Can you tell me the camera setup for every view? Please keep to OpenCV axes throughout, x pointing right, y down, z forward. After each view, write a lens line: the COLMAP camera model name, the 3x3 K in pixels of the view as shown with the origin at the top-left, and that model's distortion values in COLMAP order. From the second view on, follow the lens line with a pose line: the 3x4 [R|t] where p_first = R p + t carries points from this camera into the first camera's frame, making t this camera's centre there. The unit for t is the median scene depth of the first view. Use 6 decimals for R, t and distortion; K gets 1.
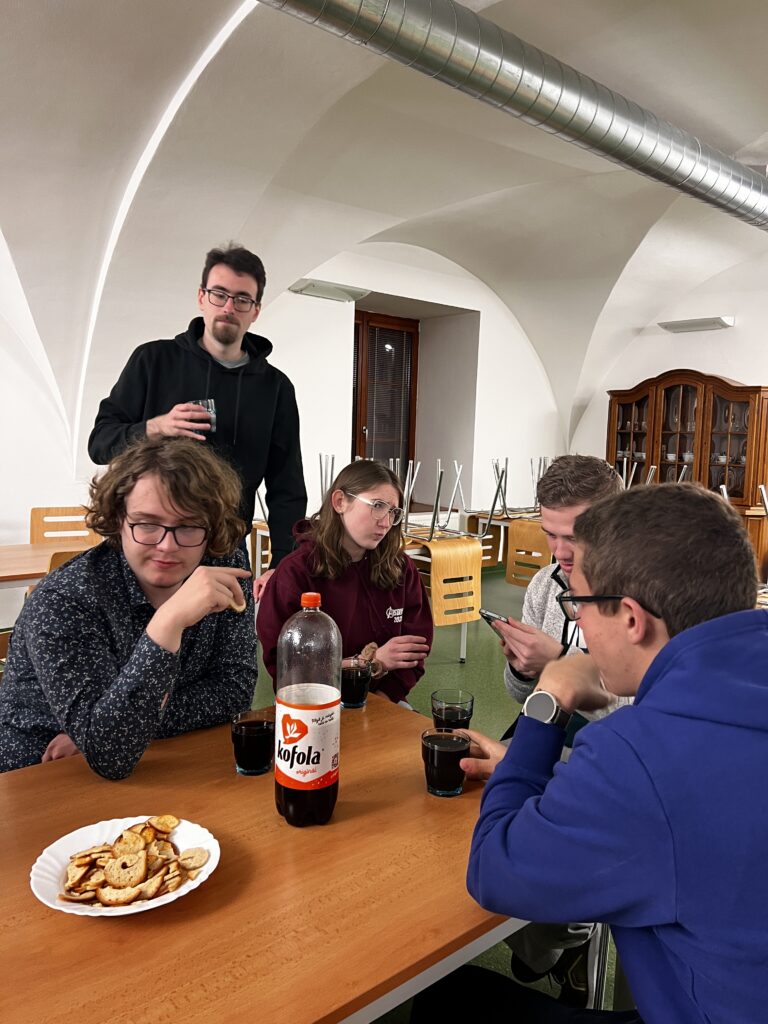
lens RADIAL K [[812.1, 0, 384.0], [0, 812.1, 512.0], [0, 0, 1]] dist [0.055179, -0.085773]
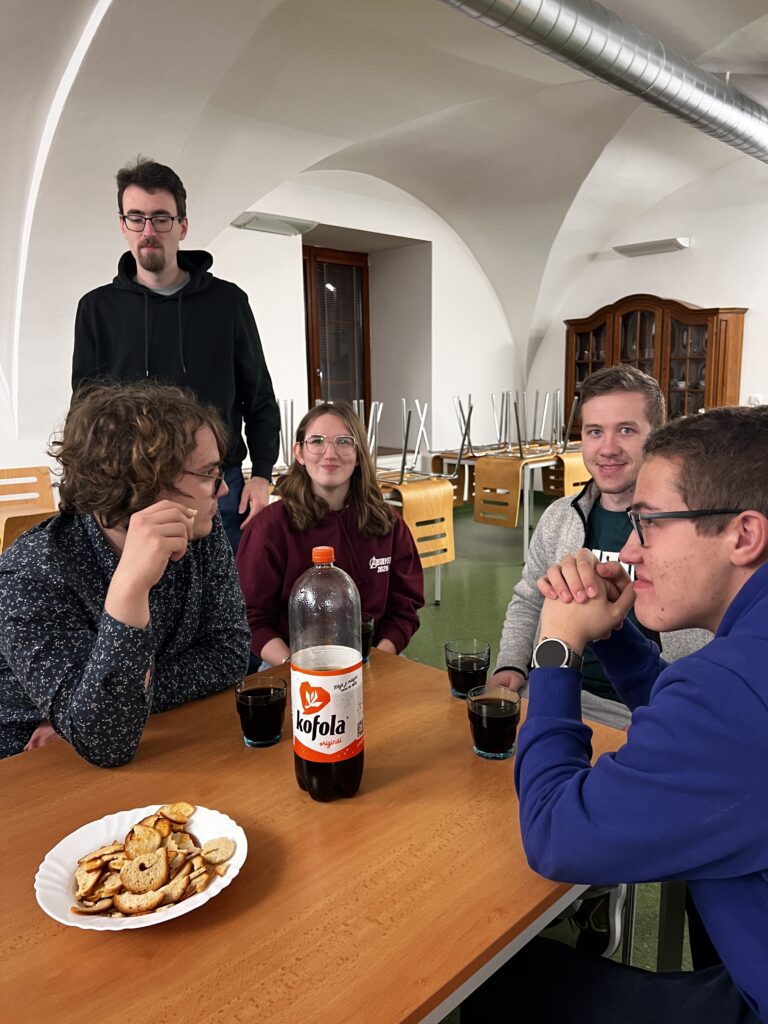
lens RADIAL K [[800.9, 0, 375.3], [0, 800.9, 522.3], [0, 0, 1]] dist [0.056451, -0.093028]
pose [[0.996532, -0.059354, 0.058320, -0.080385], [0.054521, 0.995203, 0.081233, 0.005442], [-0.062861, -0.077772, 0.994987, 0.125633]]
